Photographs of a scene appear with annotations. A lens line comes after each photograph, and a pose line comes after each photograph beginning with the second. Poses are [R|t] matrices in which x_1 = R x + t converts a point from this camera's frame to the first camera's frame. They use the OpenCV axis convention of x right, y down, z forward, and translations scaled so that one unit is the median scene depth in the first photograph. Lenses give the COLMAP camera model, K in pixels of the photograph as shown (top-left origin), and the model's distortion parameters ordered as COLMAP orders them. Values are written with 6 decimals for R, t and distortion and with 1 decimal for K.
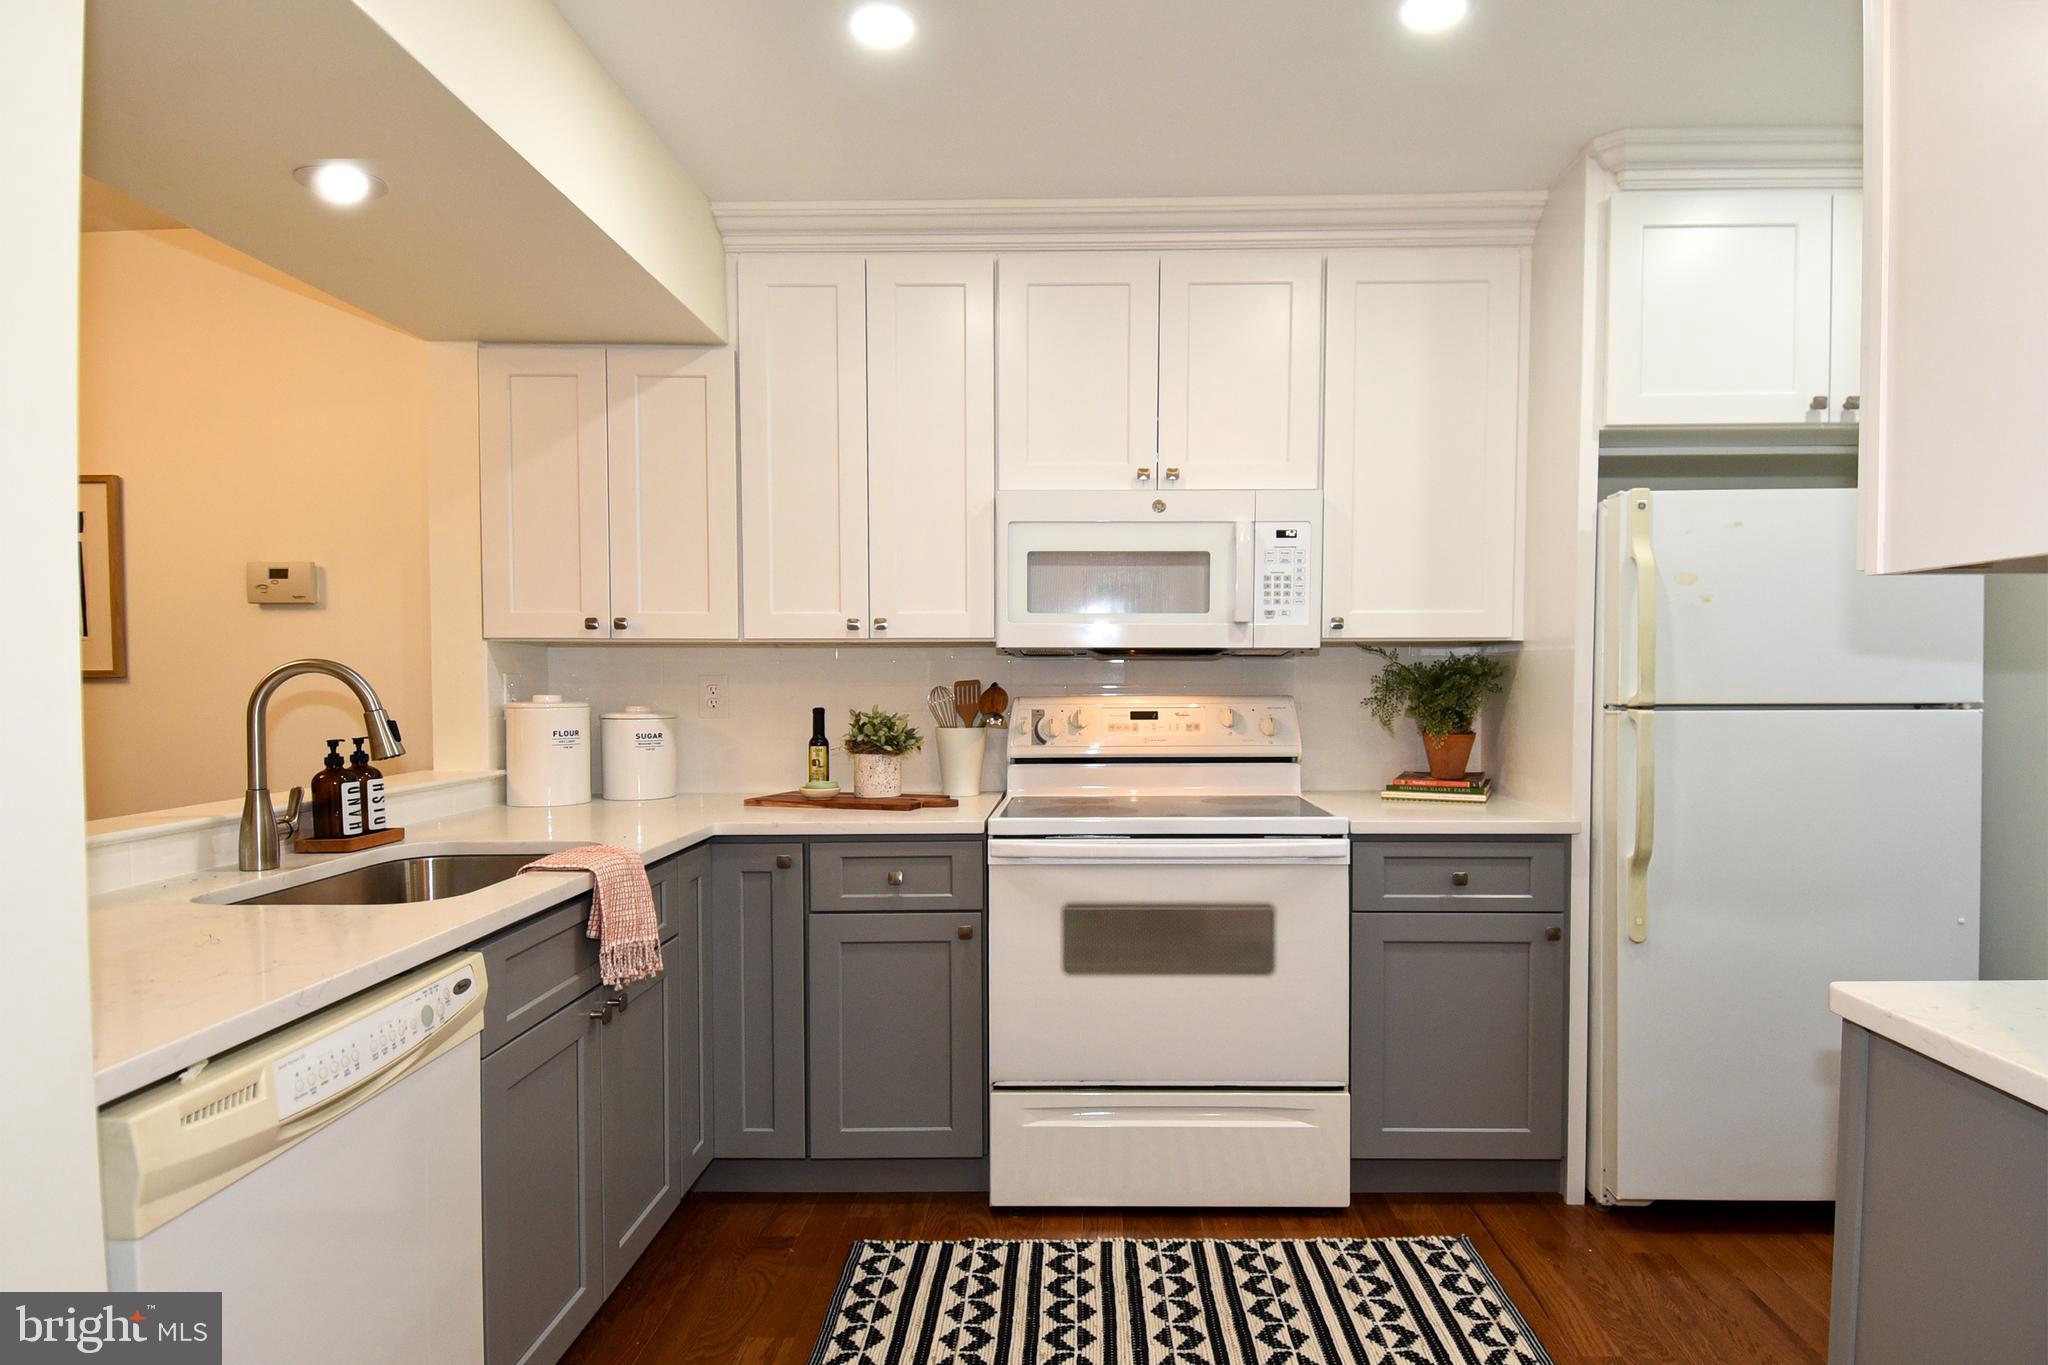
lens RADIAL K [[1074.1, 0, 1048.4], [0, 1074.1, 722.5], [0, 0, 1]] dist [0.031486, -0.027713]
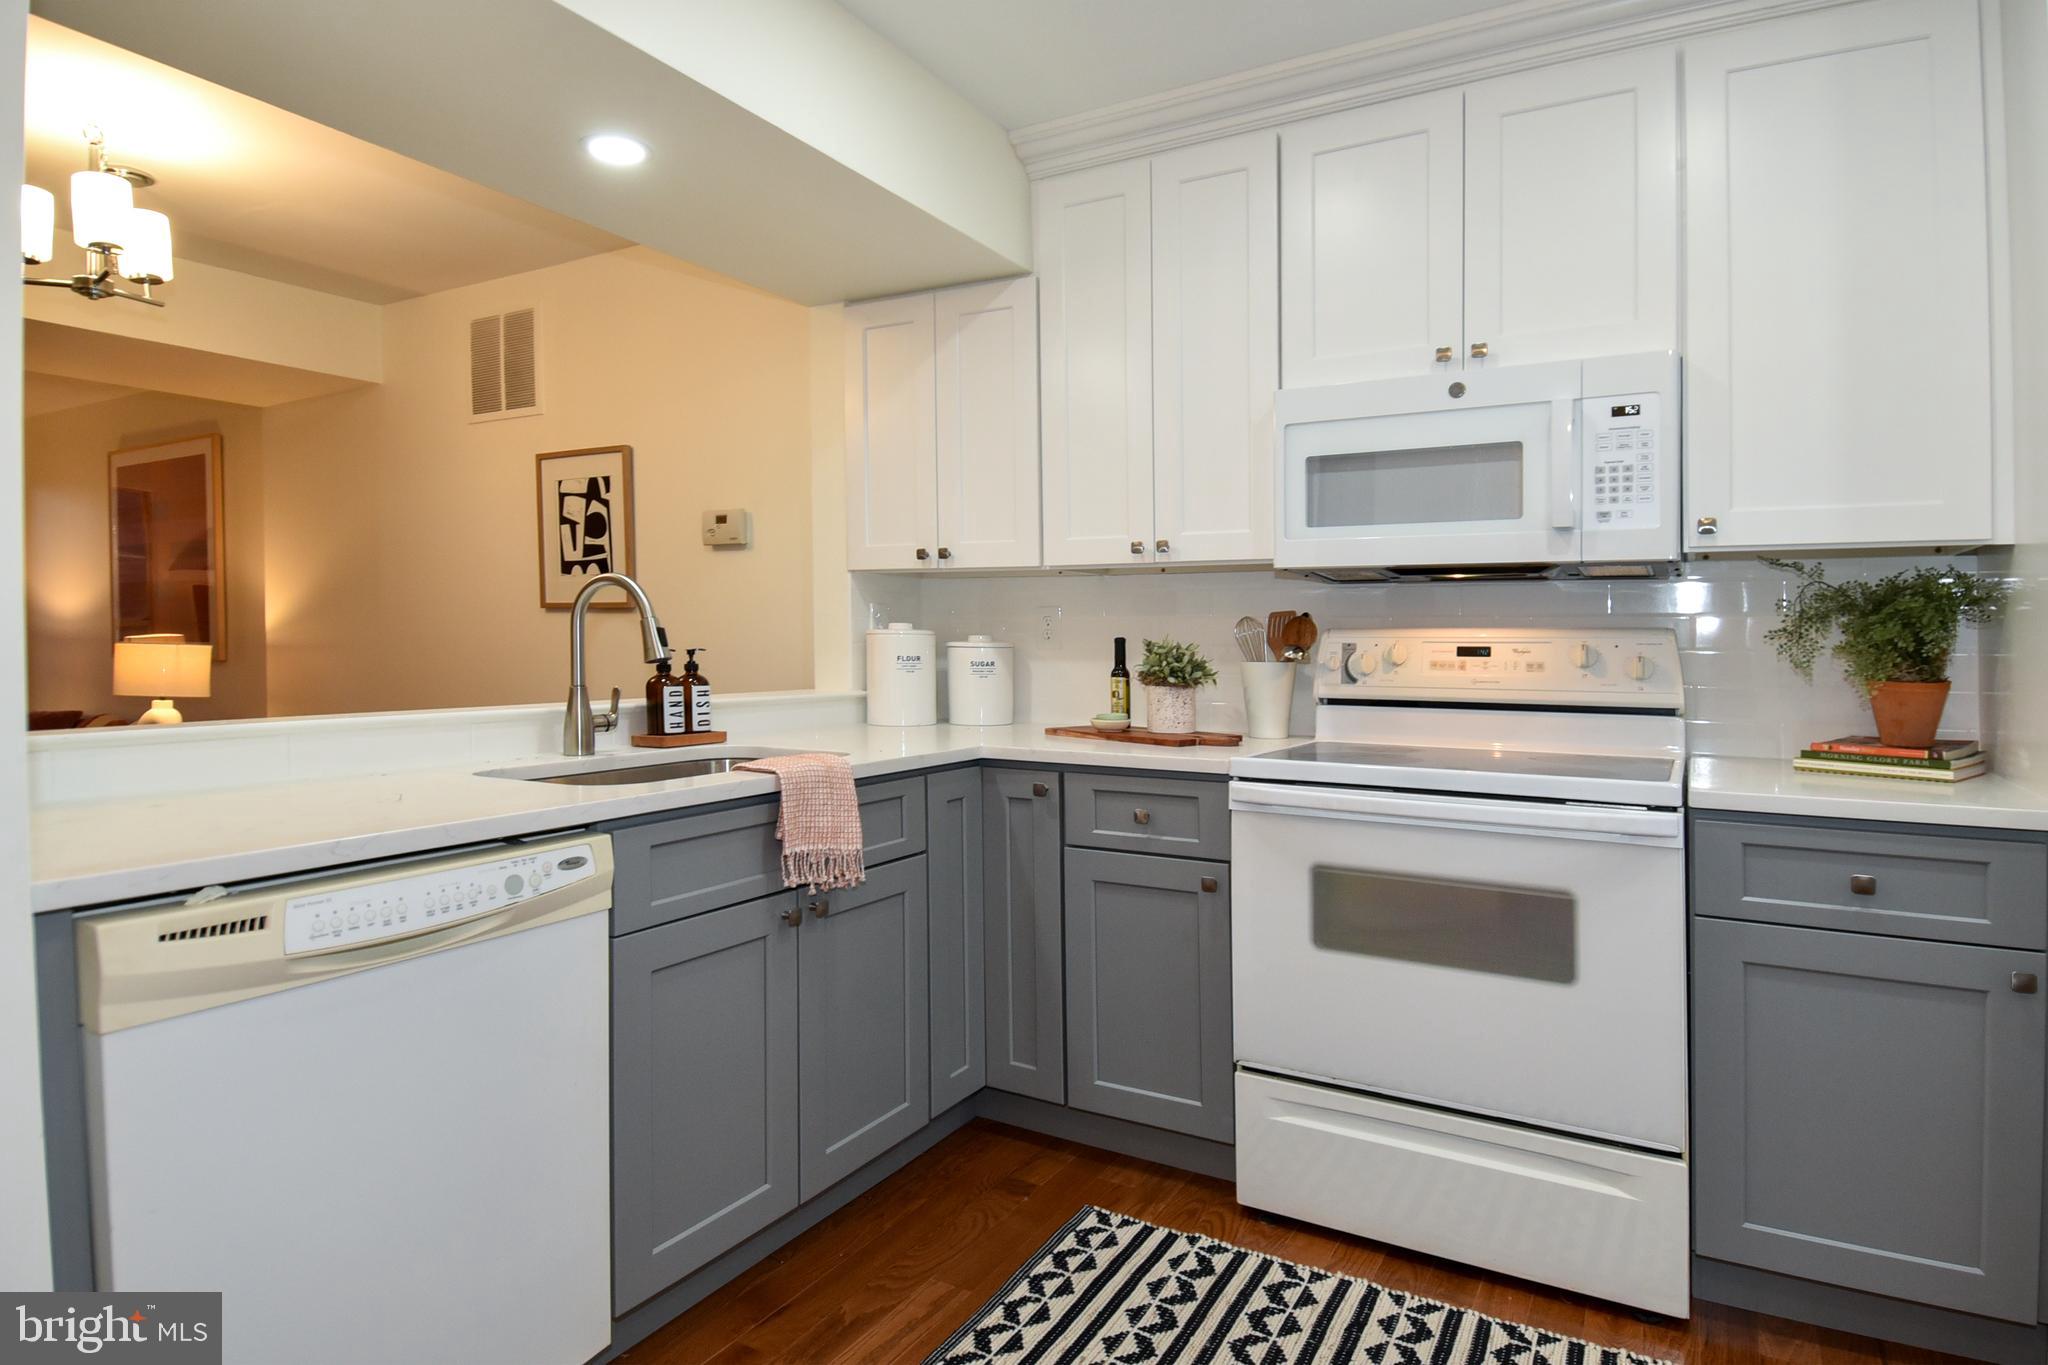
lens RADIAL K [[1074.1, 0, 1092.4], [0, 1074.1, 649.6], [0, 0, 1]] dist [0.031486, -0.027713]
pose [[0.904299, 0.019349, -0.426460, 0.208470], [-0.032348, 0.999206, -0.023260, 0.024722], [0.425672, 0.034829, 0.904207, 0.145795]]
